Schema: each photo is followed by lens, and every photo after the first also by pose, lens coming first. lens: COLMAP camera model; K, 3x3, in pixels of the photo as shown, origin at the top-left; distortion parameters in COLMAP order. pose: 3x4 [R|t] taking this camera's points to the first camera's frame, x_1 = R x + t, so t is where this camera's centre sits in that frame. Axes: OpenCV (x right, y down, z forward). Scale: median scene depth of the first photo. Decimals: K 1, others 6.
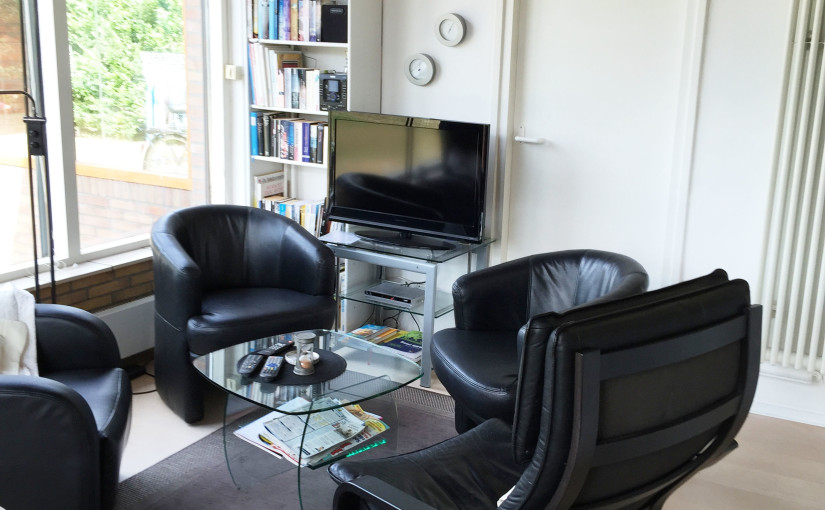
lens RADIAL K [[960.8, 0, 412.9], [0, 960.8, 255.2], [0, 0, 1]] dist [0.014481, 0.000000]
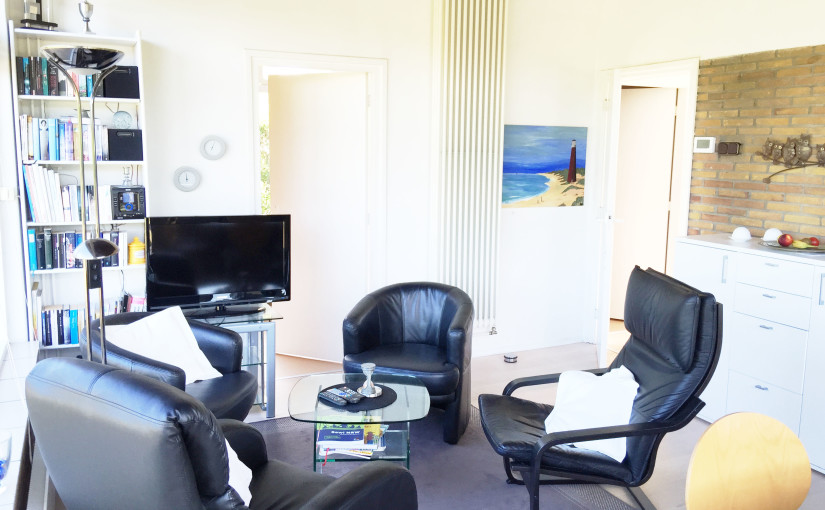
lens RADIAL K [[694.0, 0, 411.1], [0, 694.0, 248.8], [0, 0, 1]] dist [0.047459, -0.079084]
pose [[0.573543, -0.145767, 0.806102, -0.557850], [0.198307, 0.979478, 0.036023, -0.075623], [-0.794810, 0.139194, 0.590679, 0.231331]]
